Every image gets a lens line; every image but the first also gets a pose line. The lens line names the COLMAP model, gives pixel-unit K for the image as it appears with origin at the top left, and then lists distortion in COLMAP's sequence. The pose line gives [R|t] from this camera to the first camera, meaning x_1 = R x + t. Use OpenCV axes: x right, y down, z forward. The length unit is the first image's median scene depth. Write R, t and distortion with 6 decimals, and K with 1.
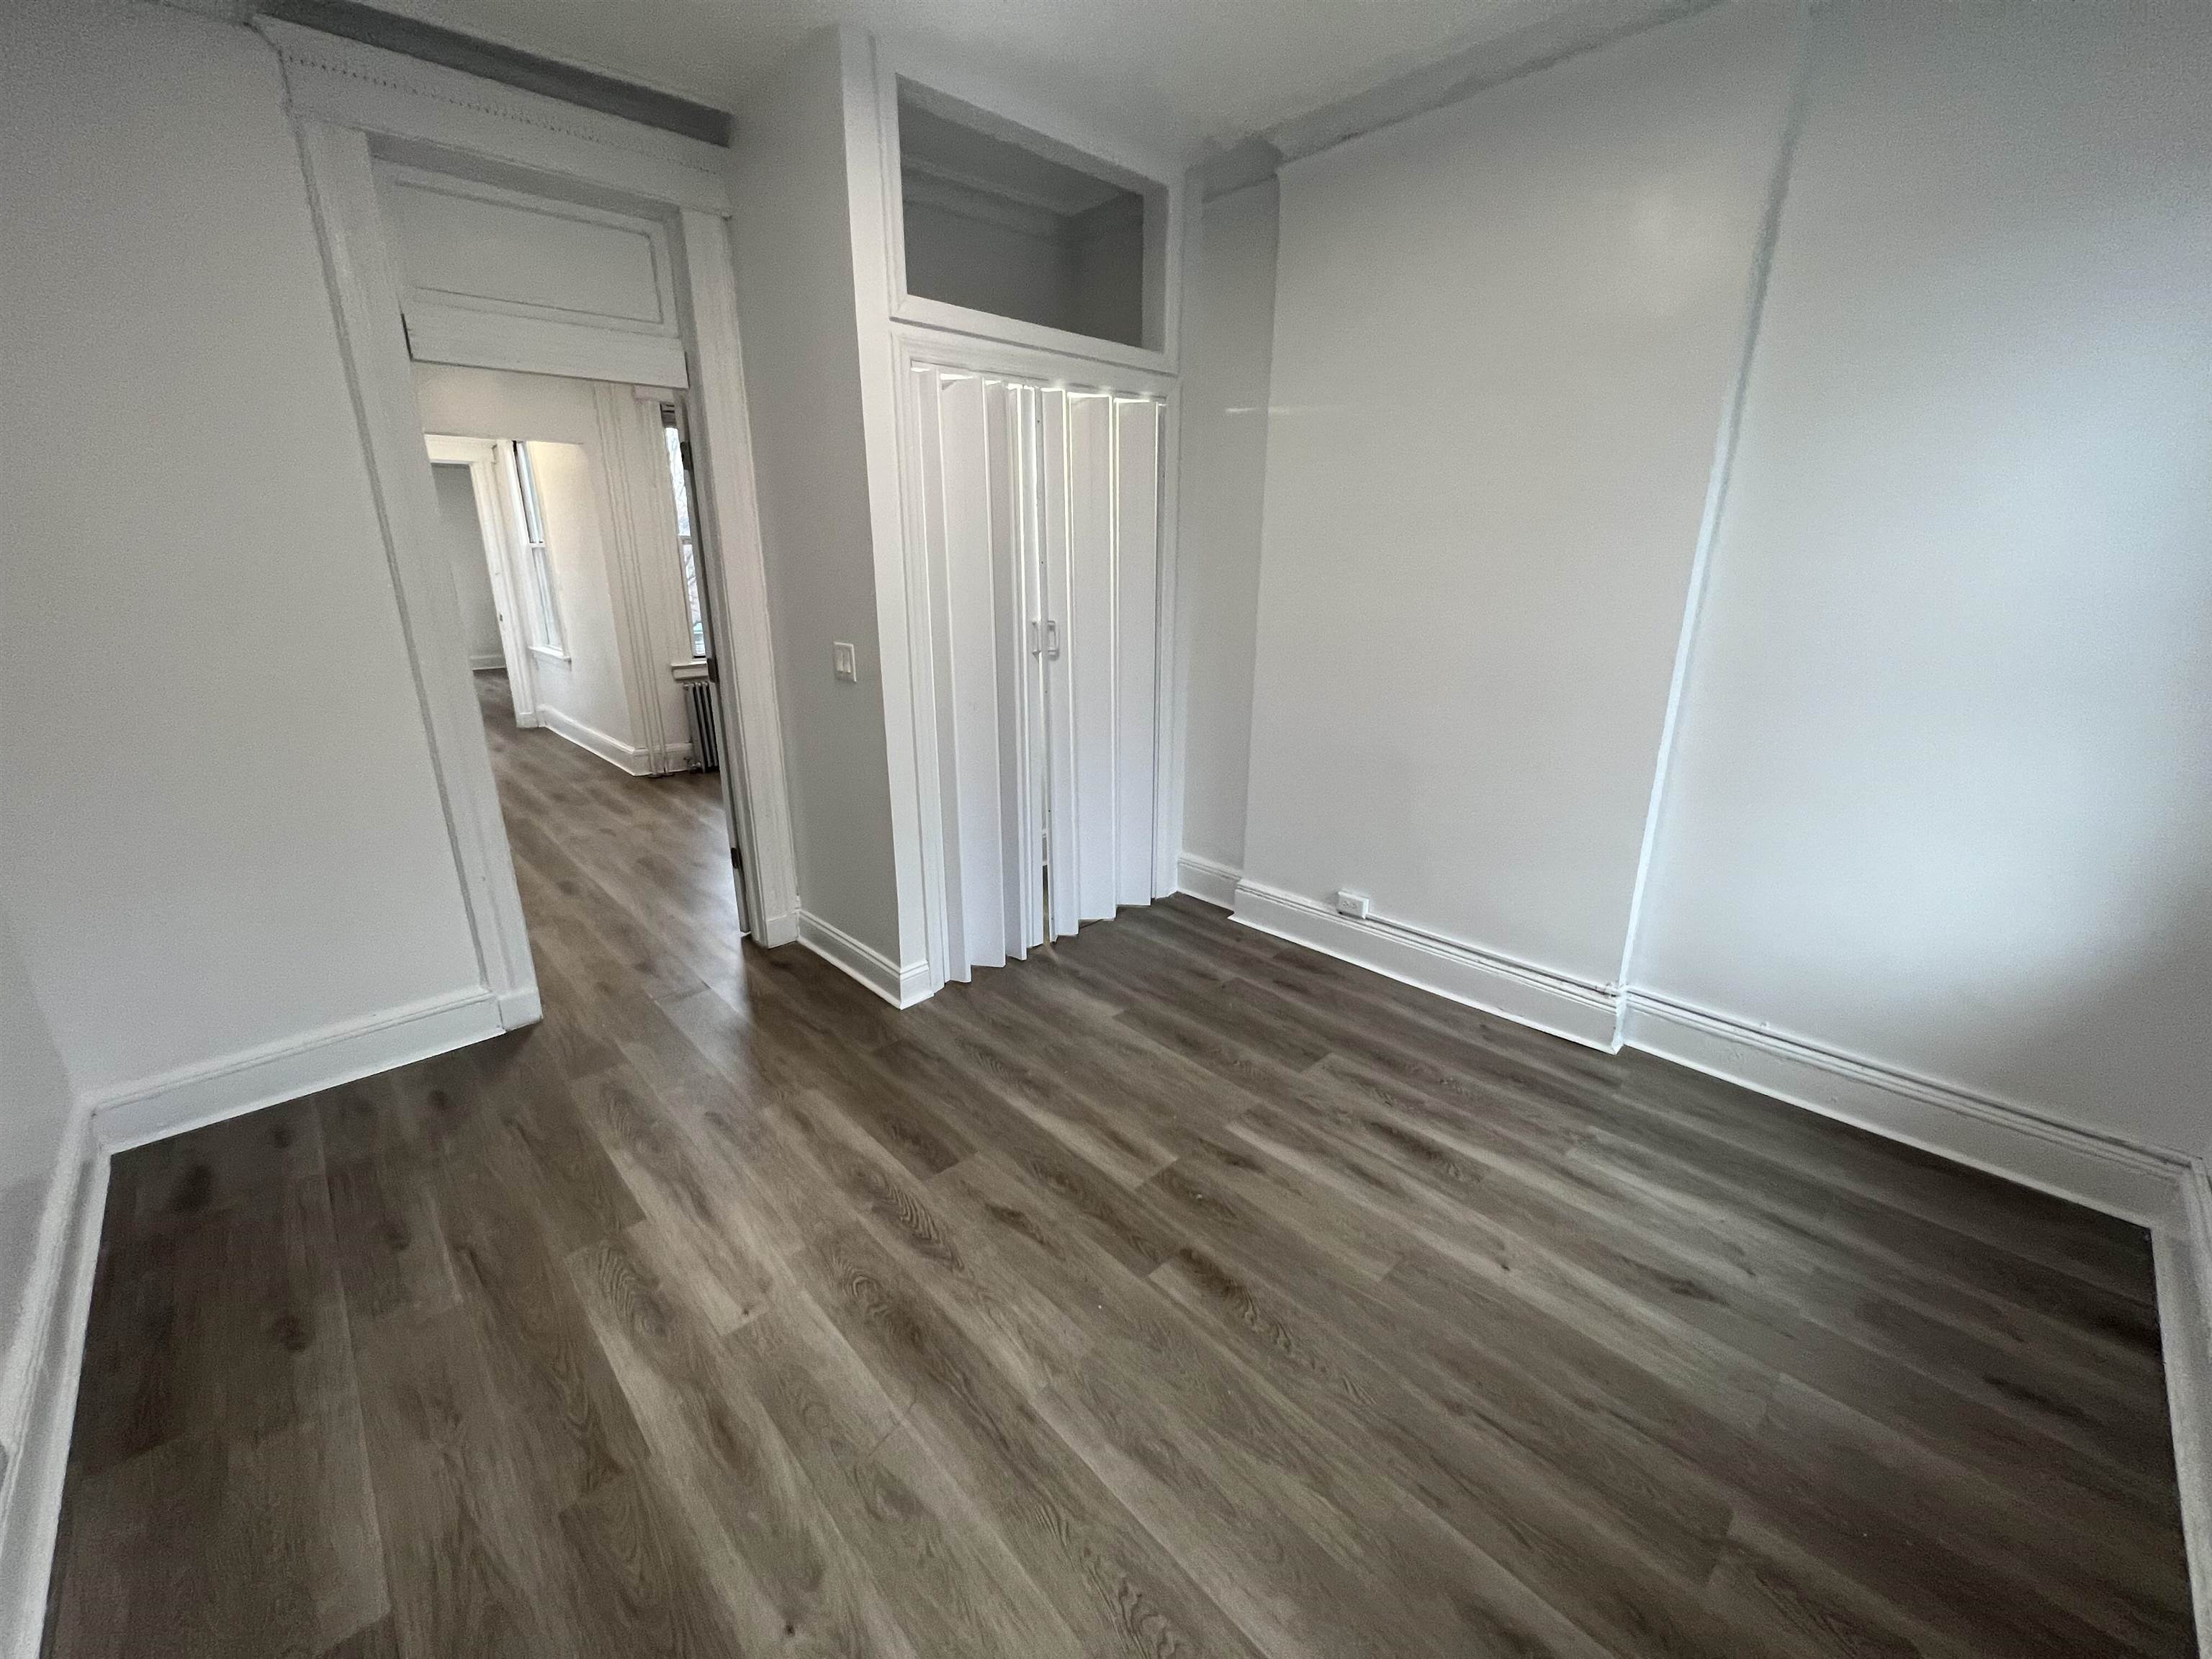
lens RADIAL K [[879.9, 0, 1117.5], [0, 879.9, 838.2], [0, 0, 1]] dist [-0.001868, 0.000380]
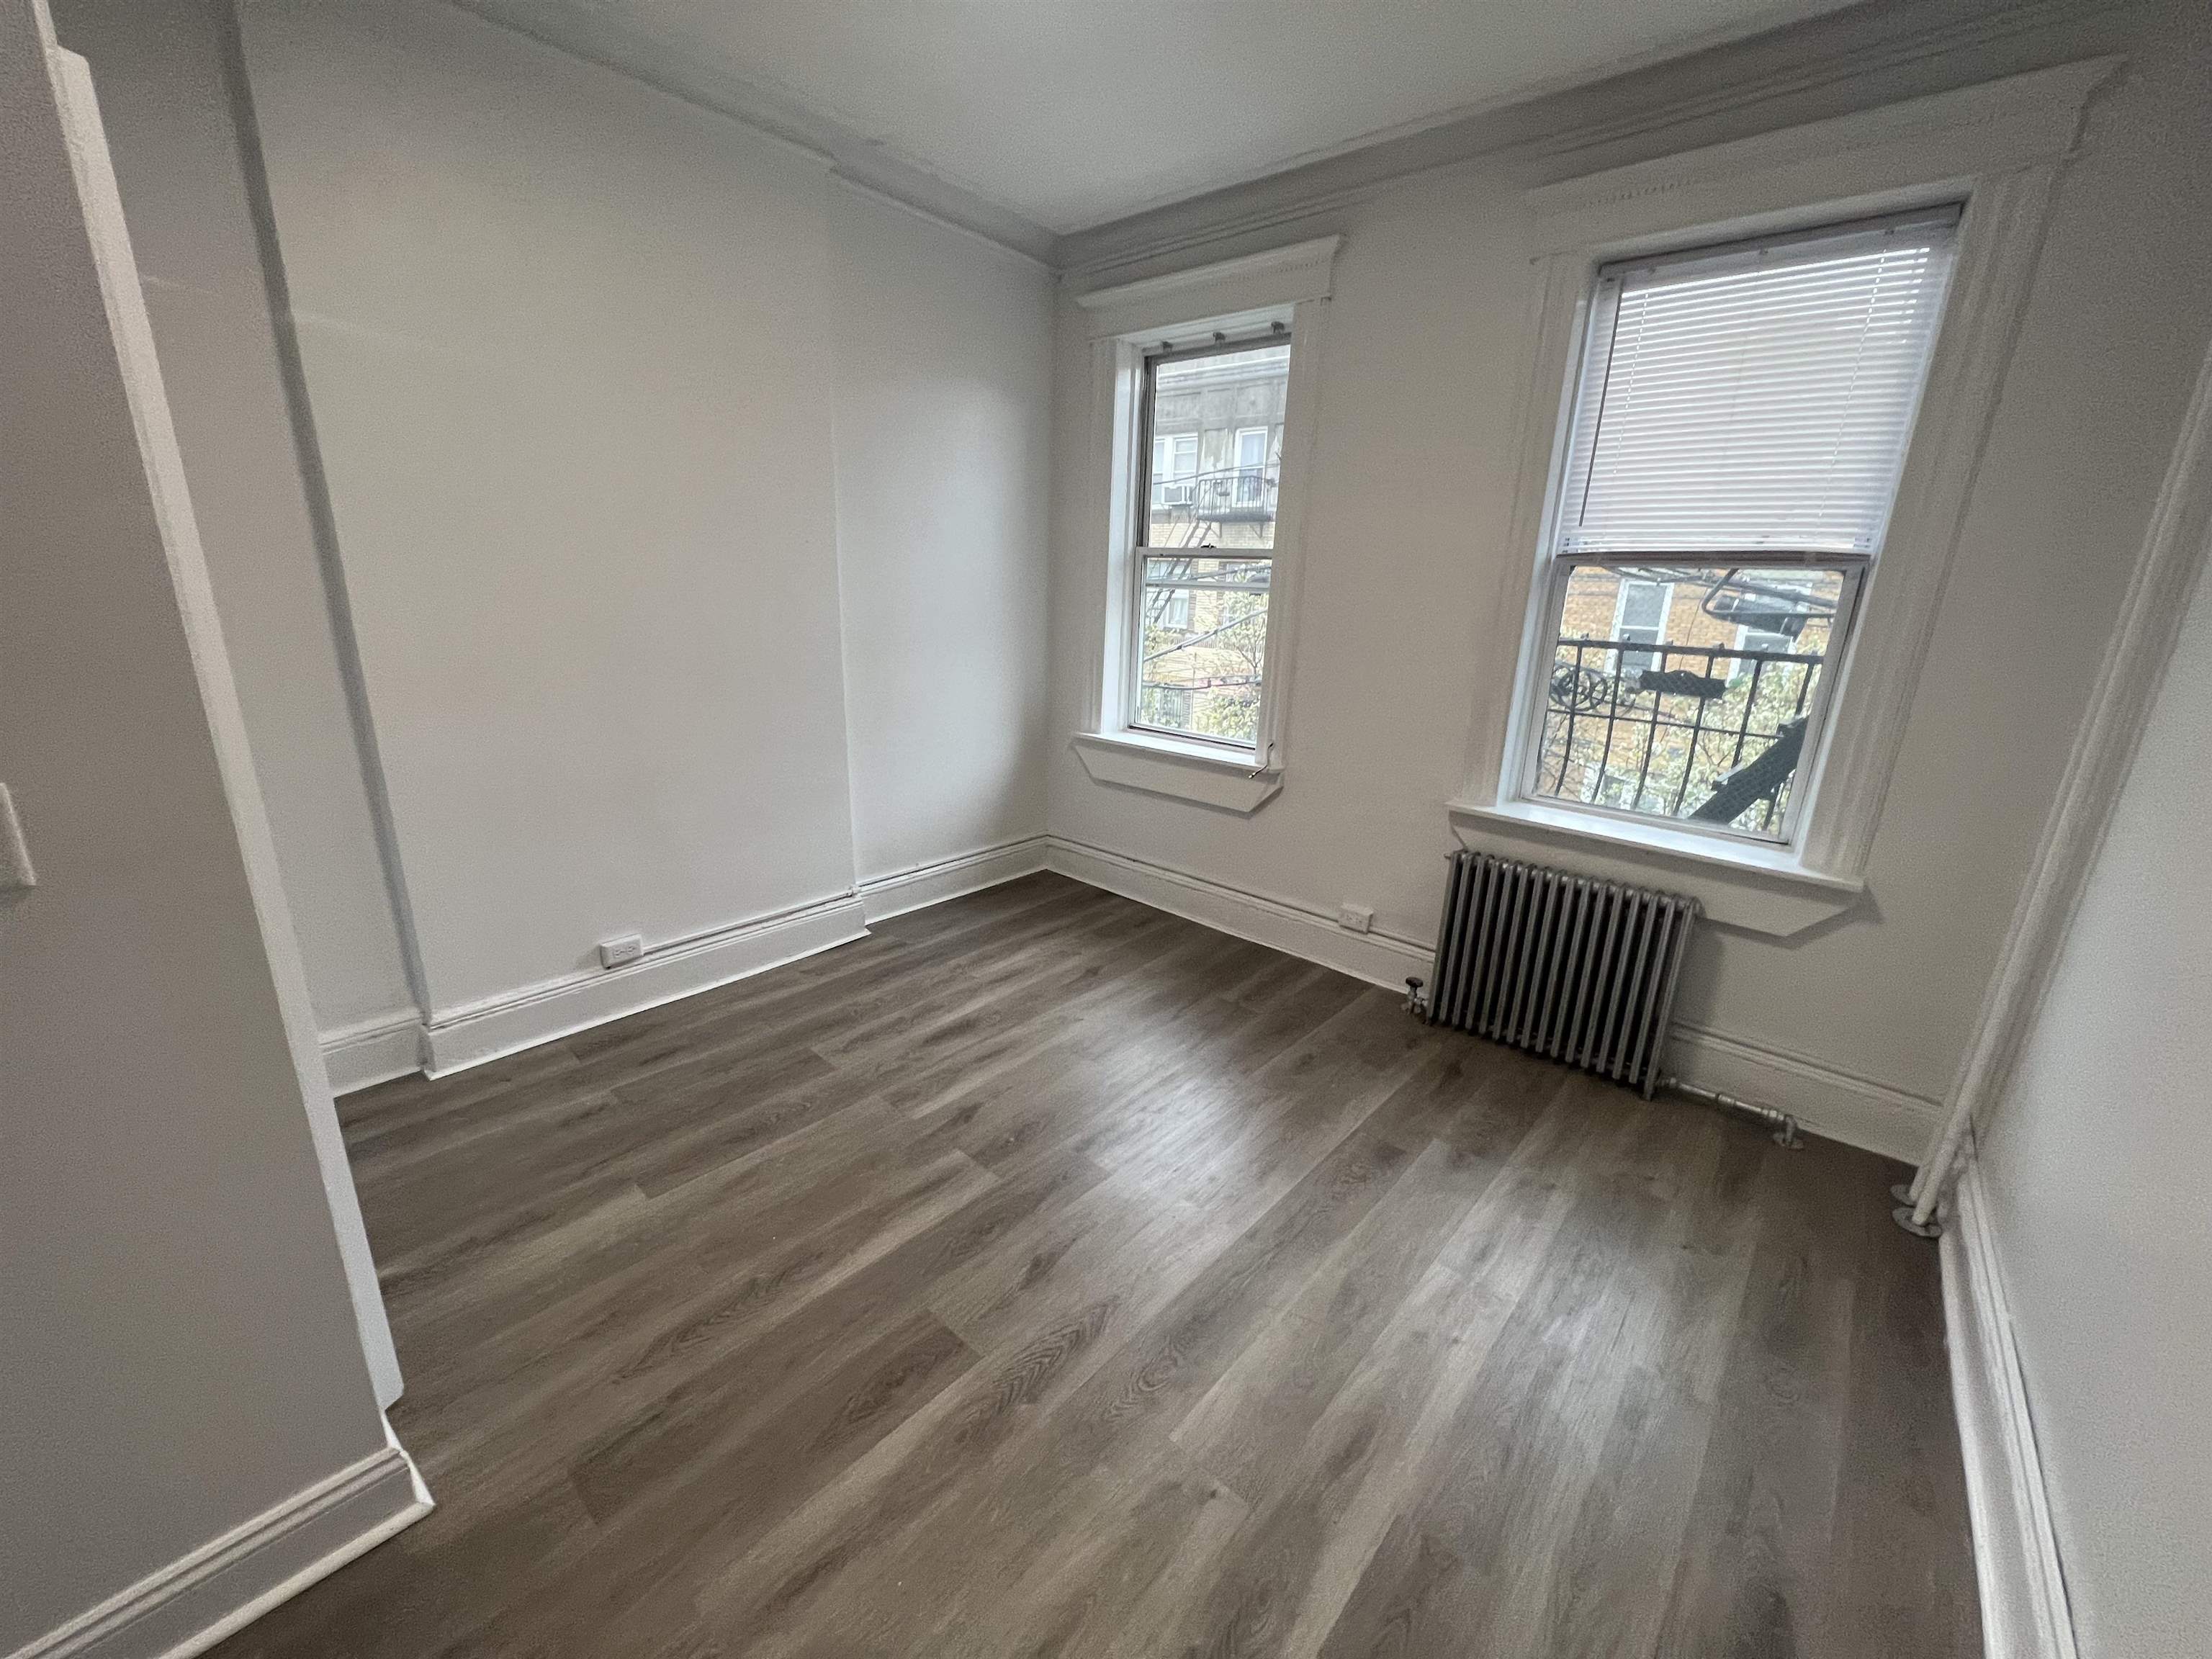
lens RADIAL K [[879.9, 0, 1090.9], [0, 879.9, 823.7], [0, 0, 1]] dist [-0.001868, 0.000380]
pose [[-0.069565, -0.277212, 0.958287, -0.716238], [0.277225, 0.917404, 0.285510, -0.202024], [-0.958283, 0.285523, 0.013031, 0.648217]]
